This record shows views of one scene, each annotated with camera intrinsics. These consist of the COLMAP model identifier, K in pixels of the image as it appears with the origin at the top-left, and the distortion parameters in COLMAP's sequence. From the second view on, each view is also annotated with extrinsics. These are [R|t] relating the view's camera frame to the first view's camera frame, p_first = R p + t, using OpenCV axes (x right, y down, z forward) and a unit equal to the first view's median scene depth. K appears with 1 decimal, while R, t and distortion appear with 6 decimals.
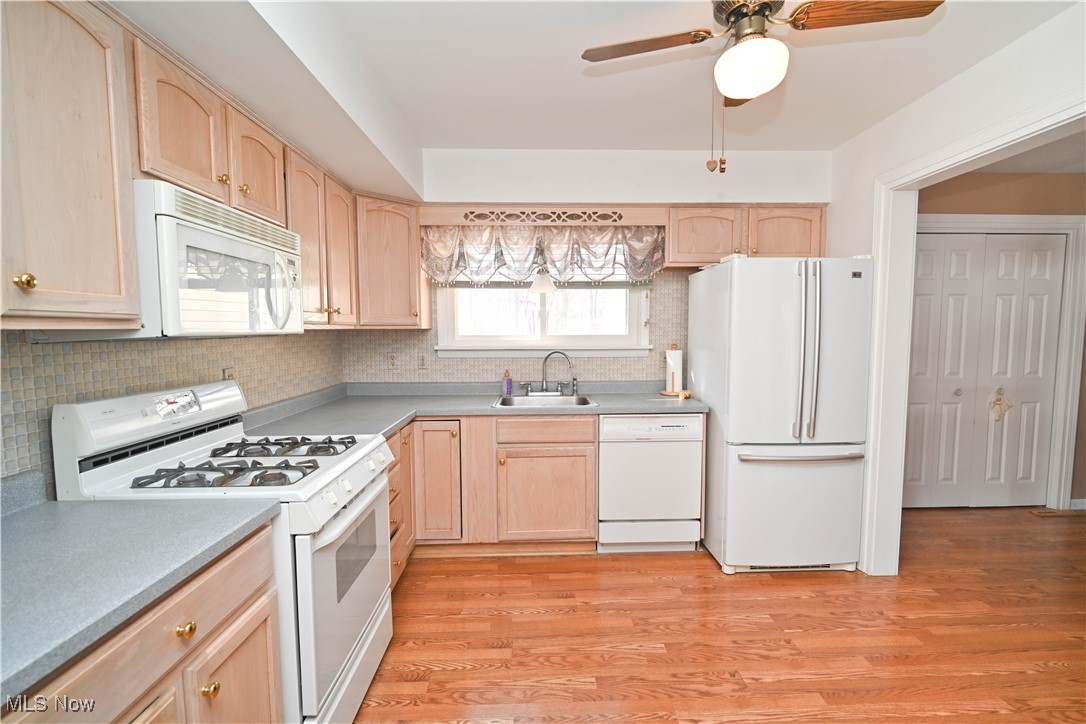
lens RADIAL K [[504.2, 0, 556.5], [0, 504.2, 368.4], [0, 0, 1]] dist [-0.007593, -0.000994]
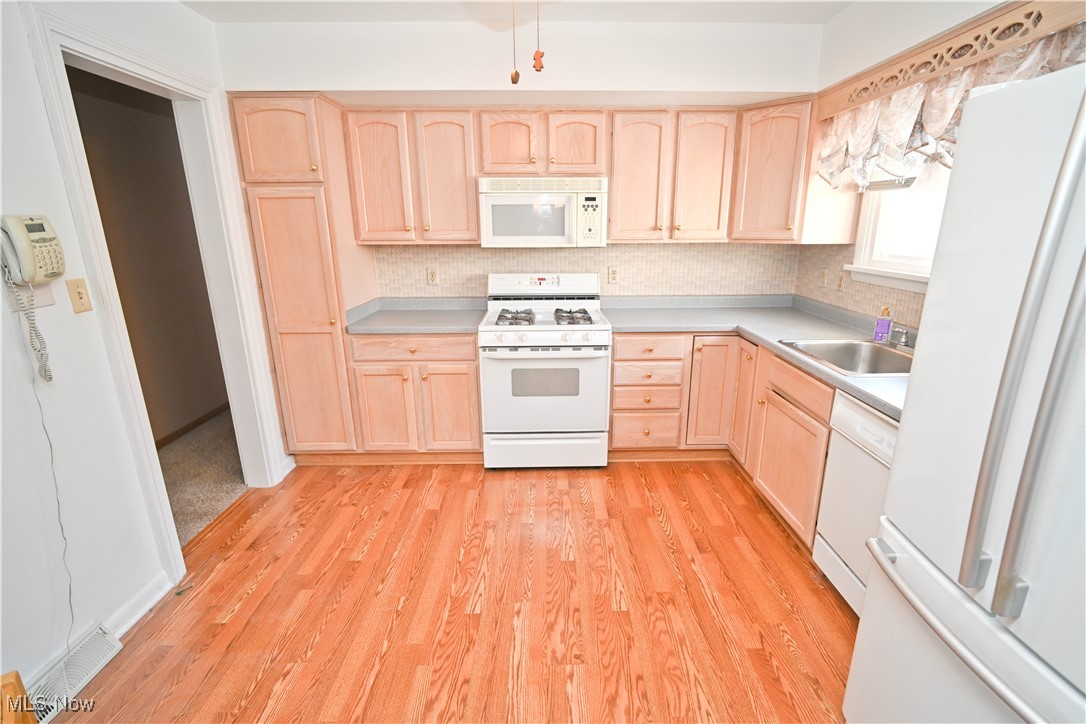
lens RADIAL K [[504.2, 0, 556.5], [0, 504.2, 368.4], [0, 0, 1]] dist [-0.007593, -0.000994]
pose [[-0.017567, 0.279212, -0.960069, 0.808993], [-0.073244, 0.957278, 0.279740, -0.103369], [0.997159, 0.075233, 0.003634, 0.691769]]
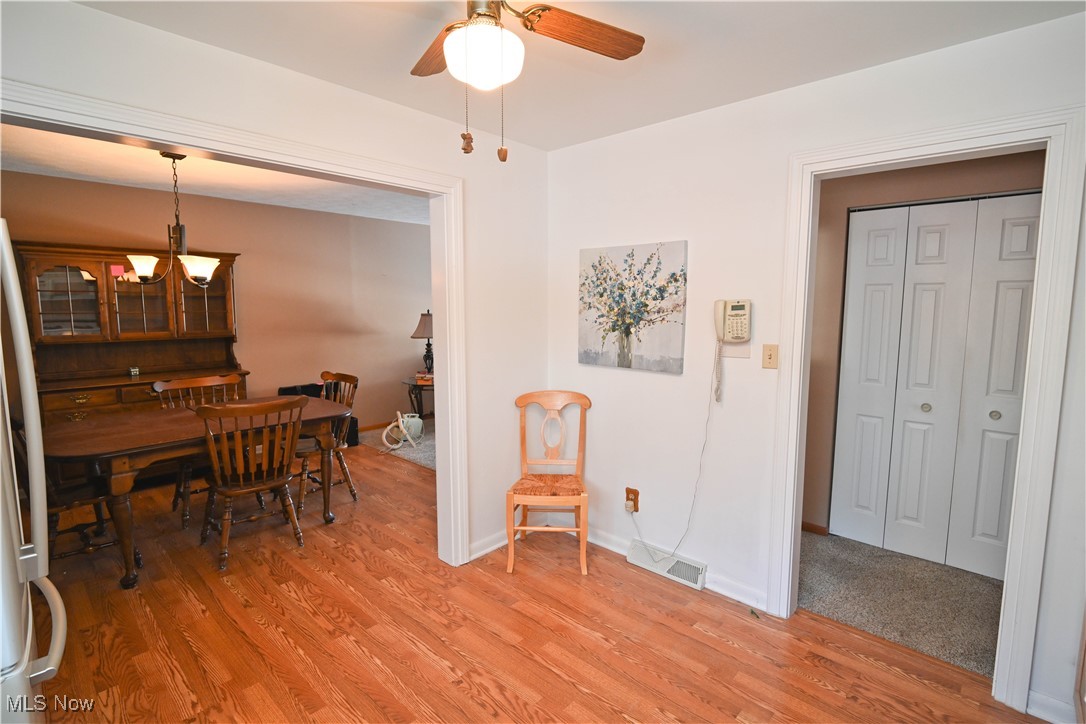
lens RADIAL K [[499.4, 0, 538.4], [0, 499.4, 353.3], [0, 0, 1]] dist [-0.003760, -0.000896]
pose [[-0.707160, -0.068186, 0.703758, -0.179882], [0.050304, 0.987965, 0.146270, -0.121796], [-0.705261, 0.138839, -0.695219, 0.974201]]
